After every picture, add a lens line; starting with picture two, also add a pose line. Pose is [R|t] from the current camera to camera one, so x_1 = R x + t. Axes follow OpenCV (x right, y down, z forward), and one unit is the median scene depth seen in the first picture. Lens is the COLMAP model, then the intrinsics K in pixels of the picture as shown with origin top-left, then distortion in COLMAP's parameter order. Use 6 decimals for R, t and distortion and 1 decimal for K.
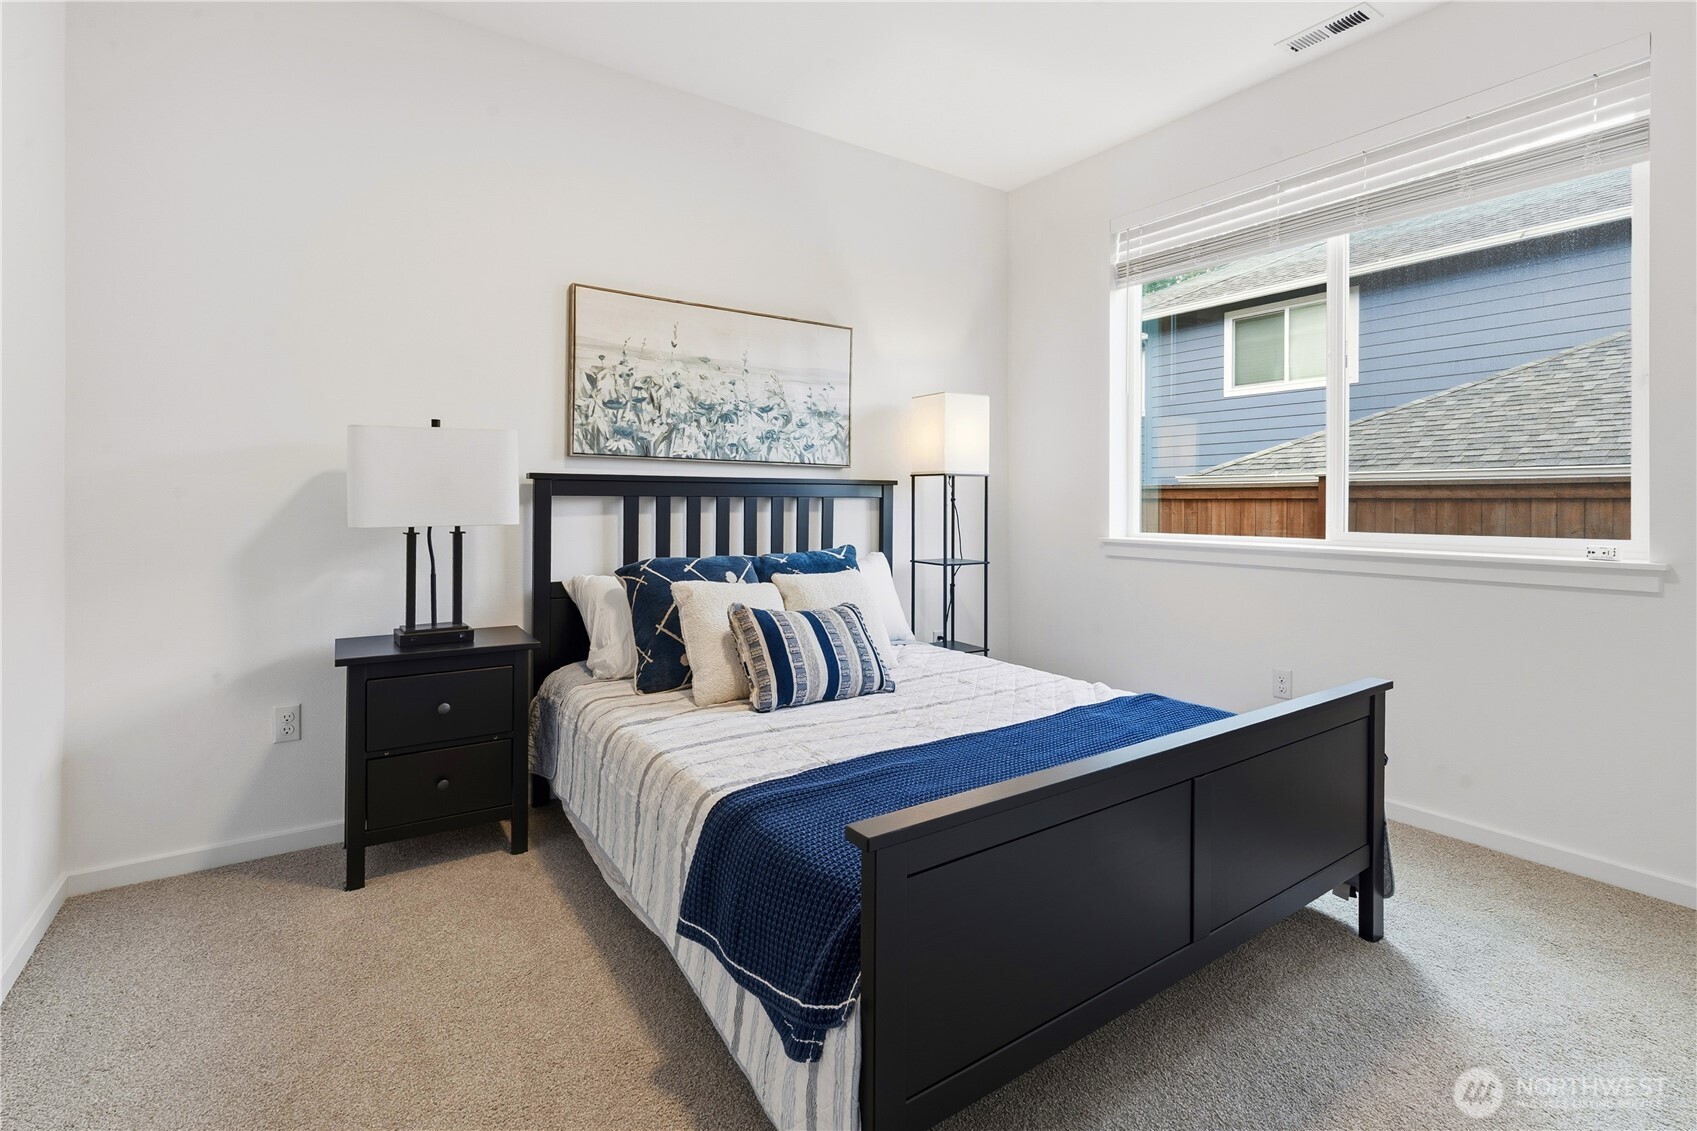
lens RADIAL K [[779.6, 0, 837.1], [0, 779.6, 493.6], [0, 0, 1]] dist [-0.010890, 0.002623]
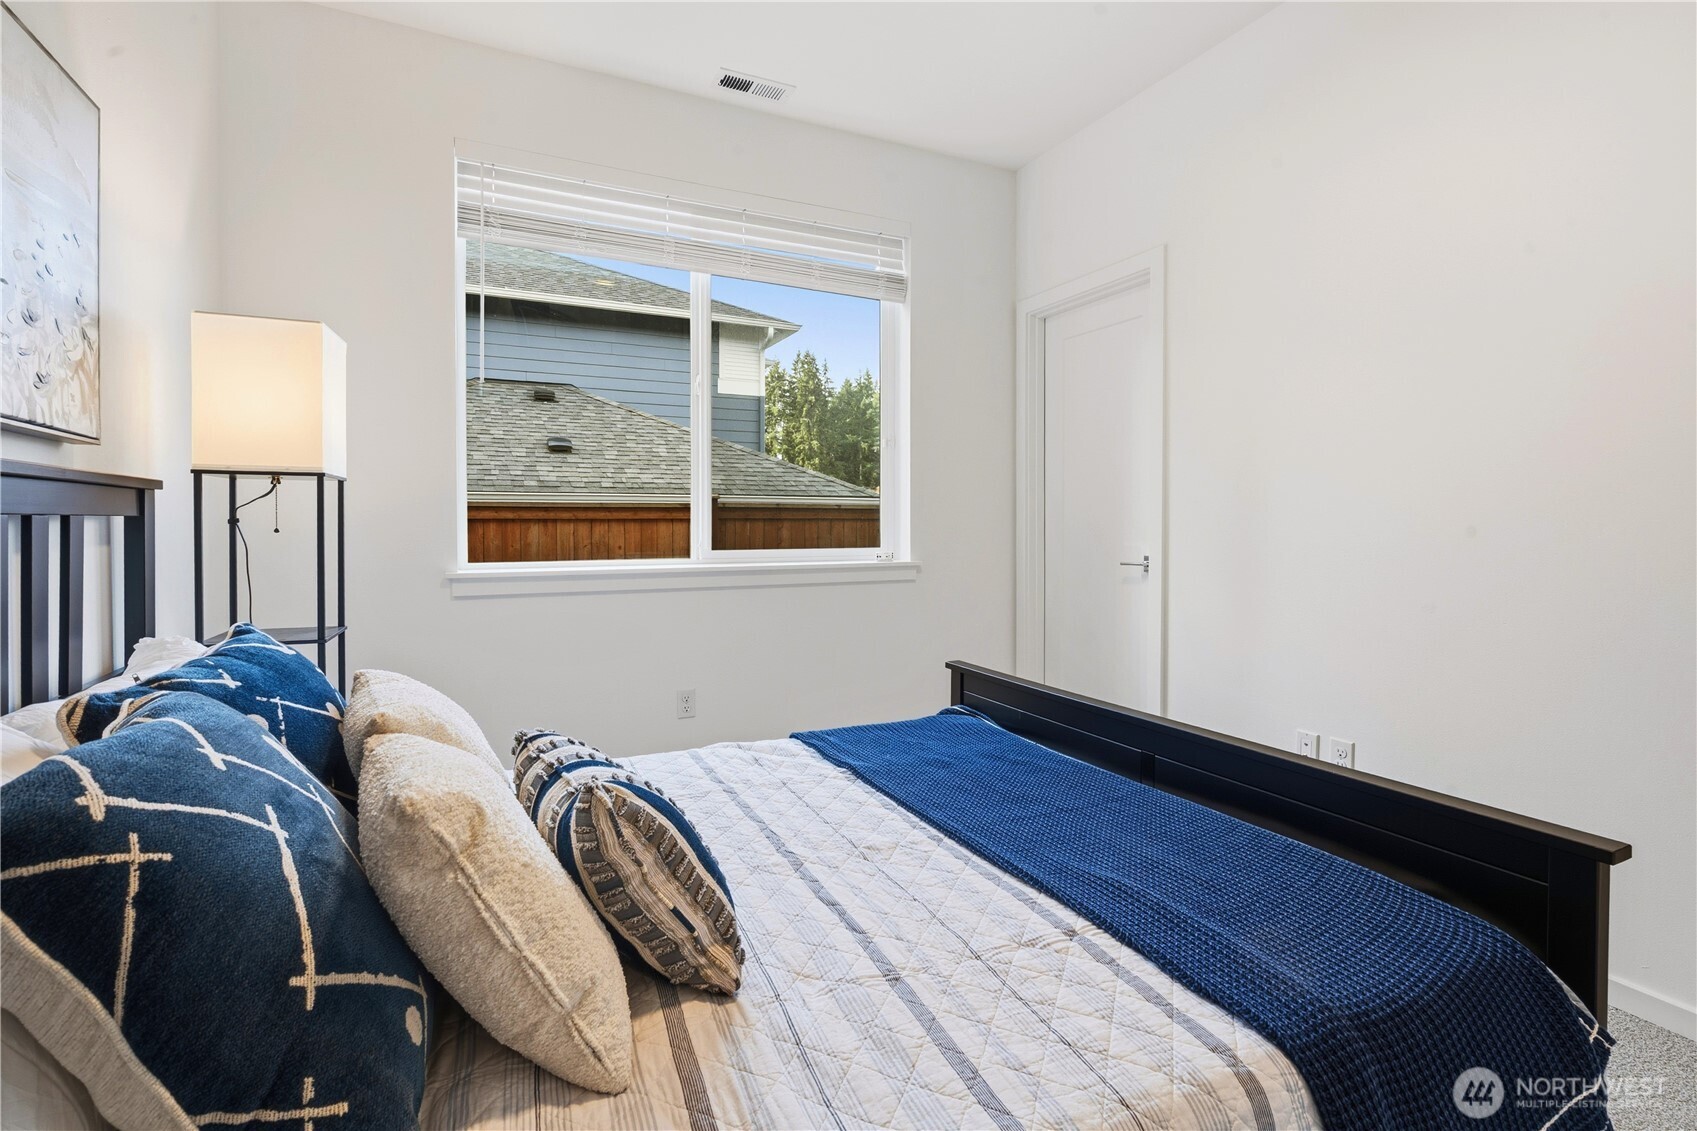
lens RADIAL K [[779.6, 0, 838.5], [0, 779.6, 534.4], [0, 0, 1]] dist [-0.010890, 0.002623]
pose [[0.163936, -0.017681, 0.986313, -0.328455], [-0.008792, 0.999773, 0.019384, 0.003419], [-0.986432, -0.011849, 0.163743, 0.540705]]
